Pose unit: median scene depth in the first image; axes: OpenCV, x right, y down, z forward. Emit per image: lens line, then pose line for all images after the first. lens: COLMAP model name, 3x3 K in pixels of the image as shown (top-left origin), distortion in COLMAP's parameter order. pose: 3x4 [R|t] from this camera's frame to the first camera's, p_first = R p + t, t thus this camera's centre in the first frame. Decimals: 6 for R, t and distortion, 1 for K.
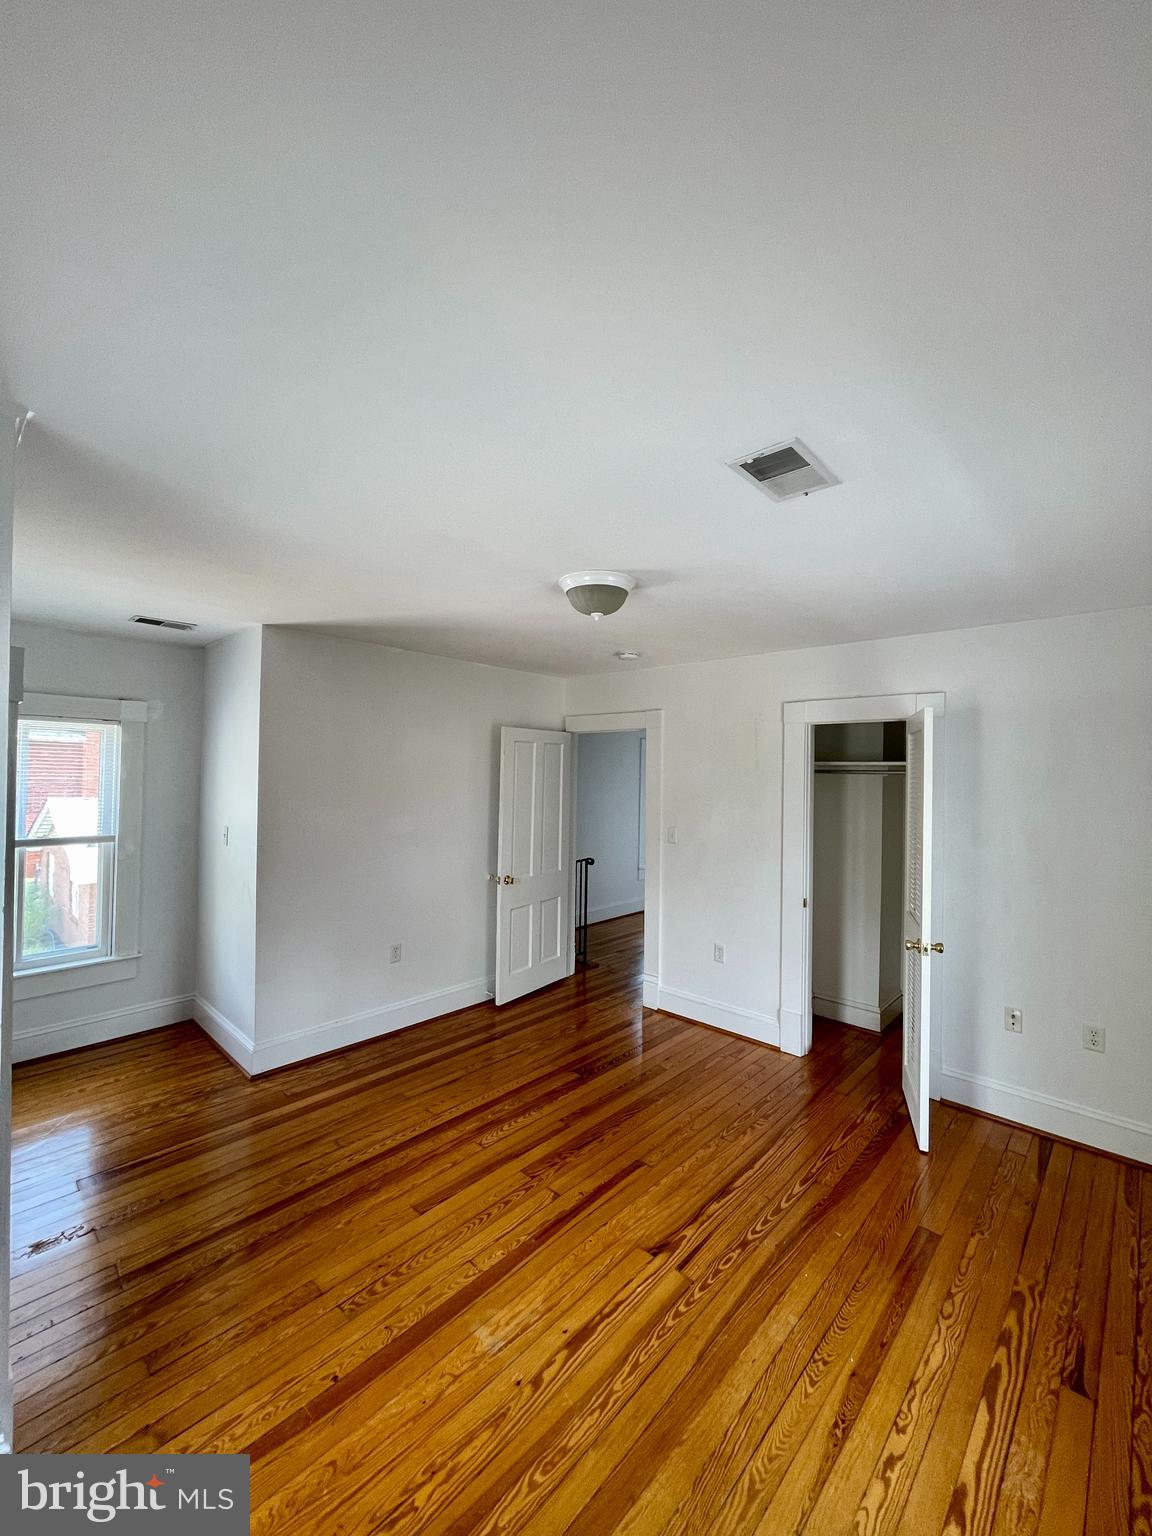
lens RADIAL K [[619.3, 0, 587.7], [0, 619.3, 768.7], [0, 0, 1]] dist [0.005076, -0.002209]
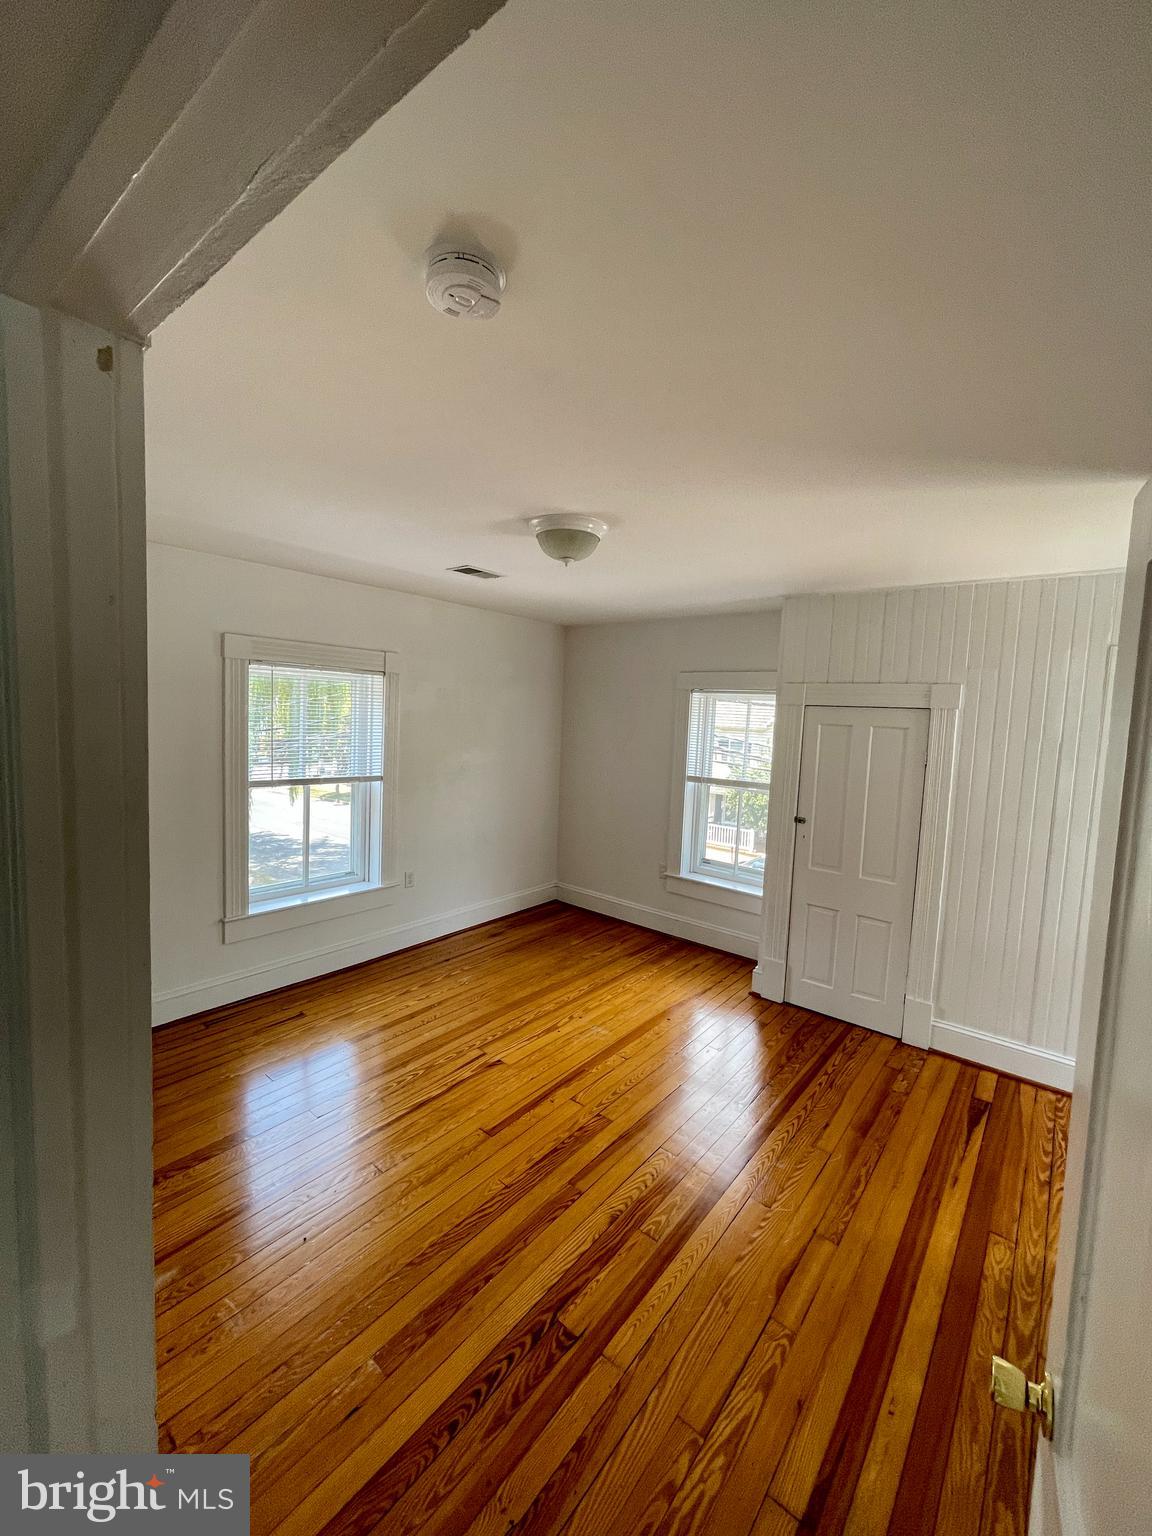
lens RADIAL K [[619.3, 0, 582.7], [0, 619.3, 757.8], [0, 0, 1]] dist [0.005076, -0.002209]
pose [[-0.996533, -0.057997, -0.059647, 0.043152], [-0.061661, 0.996199, 0.061534, -0.002060], [0.055852, 0.064998, -0.996321, 2.428967]]
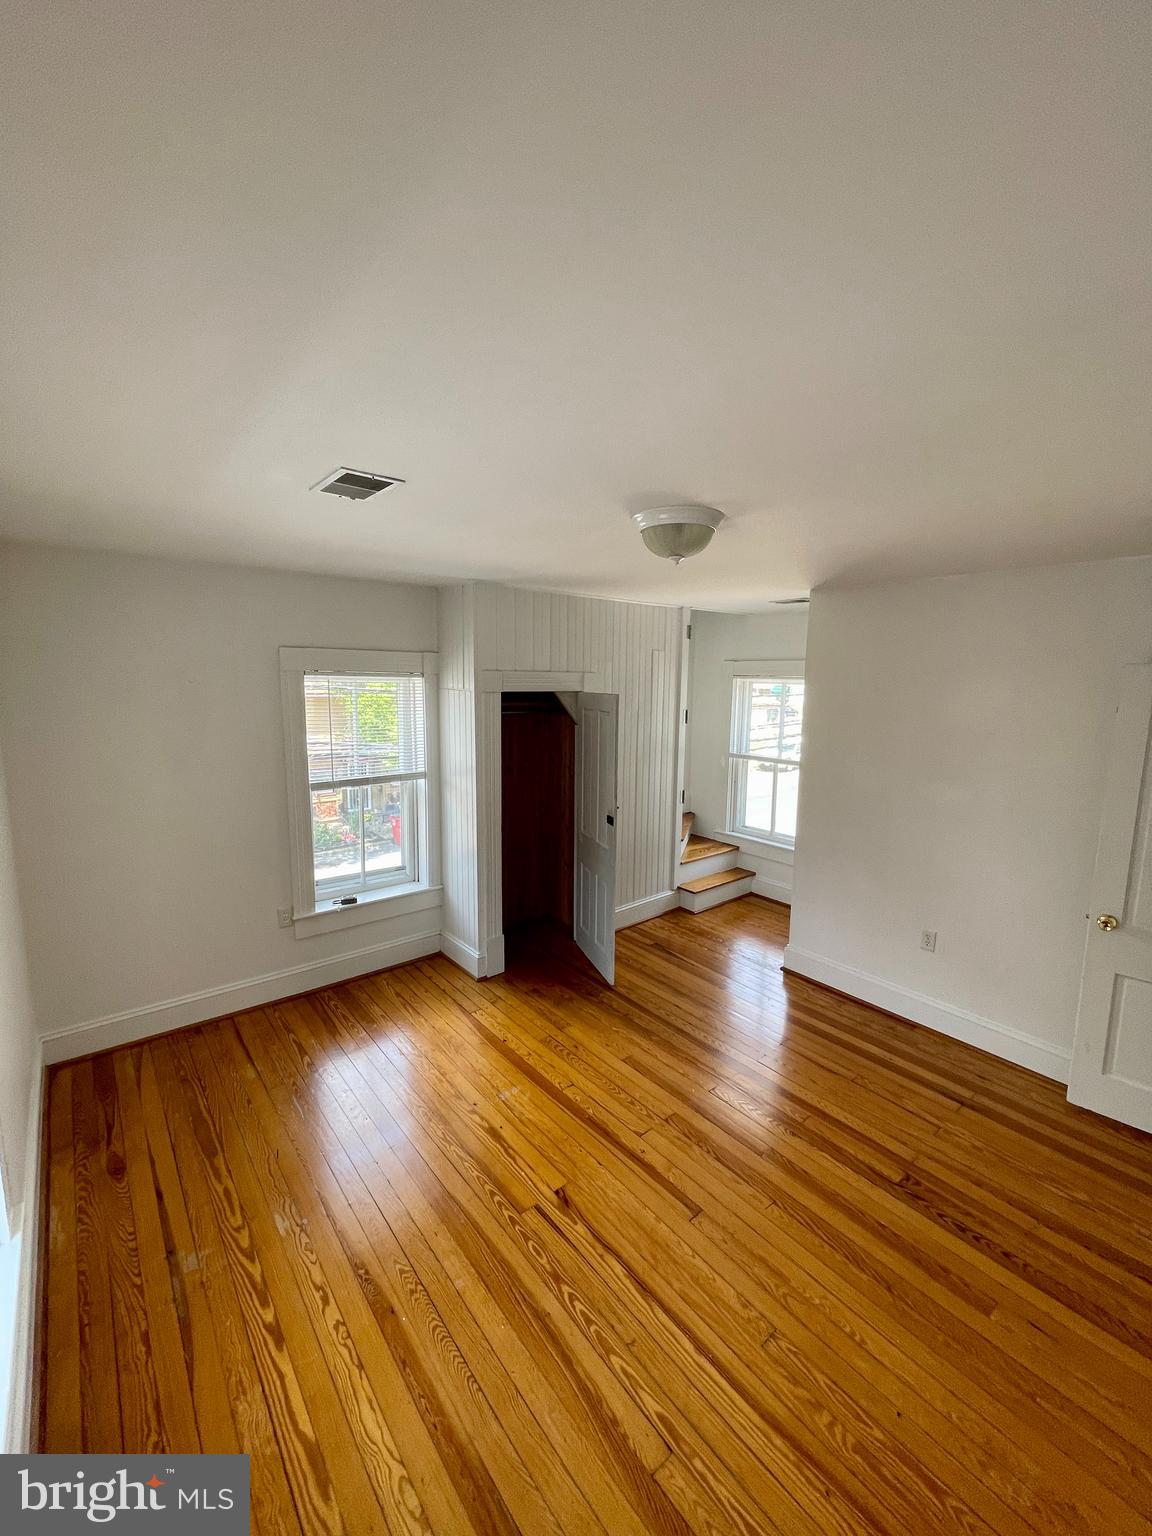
lens RADIAL K [[619.3, 0, 575.3], [0, 619.3, 757.0], [0, 0, 1]] dist [0.005076, -0.002209]
pose [[-0.150053, 0.104585, -0.983131, 1.112039], [-0.006120, 0.994272, 0.106704, -0.087790], [0.988659, 0.022028, -0.148553, 1.203825]]
